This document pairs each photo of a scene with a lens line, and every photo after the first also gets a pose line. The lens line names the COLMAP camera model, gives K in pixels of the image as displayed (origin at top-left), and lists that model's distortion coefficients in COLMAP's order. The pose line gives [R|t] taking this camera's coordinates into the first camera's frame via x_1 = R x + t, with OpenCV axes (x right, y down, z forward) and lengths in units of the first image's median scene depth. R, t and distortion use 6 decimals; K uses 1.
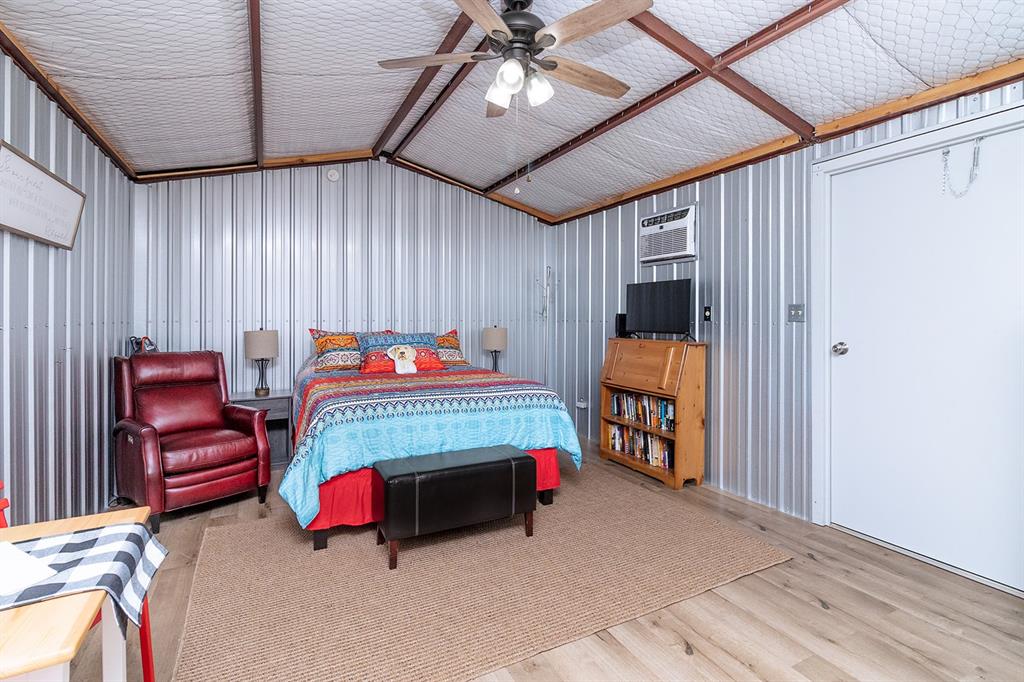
lens RADIAL K [[482.1, 0, 529.0], [0, 482.1, 313.2], [0, 0, 1]] dist [0.001288, -0.000565]
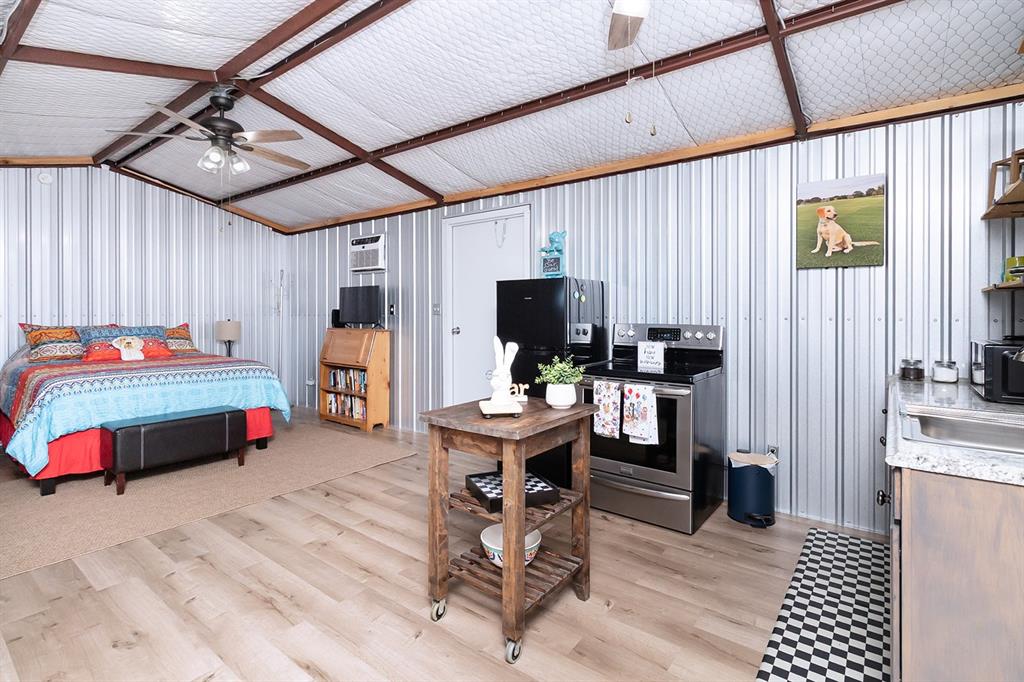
lens RADIAL K [[482.1, 0, 529.0], [0, 482.1, 313.2], [0, 0, 1]] dist [0.001288, -0.000565]
pose [[0.906938, -0.001687, 0.421260, 0.127551], [-0.003046, 0.999940, 0.010563, -0.004774], [-0.421253, -0.010863, 0.906878, -0.478576]]
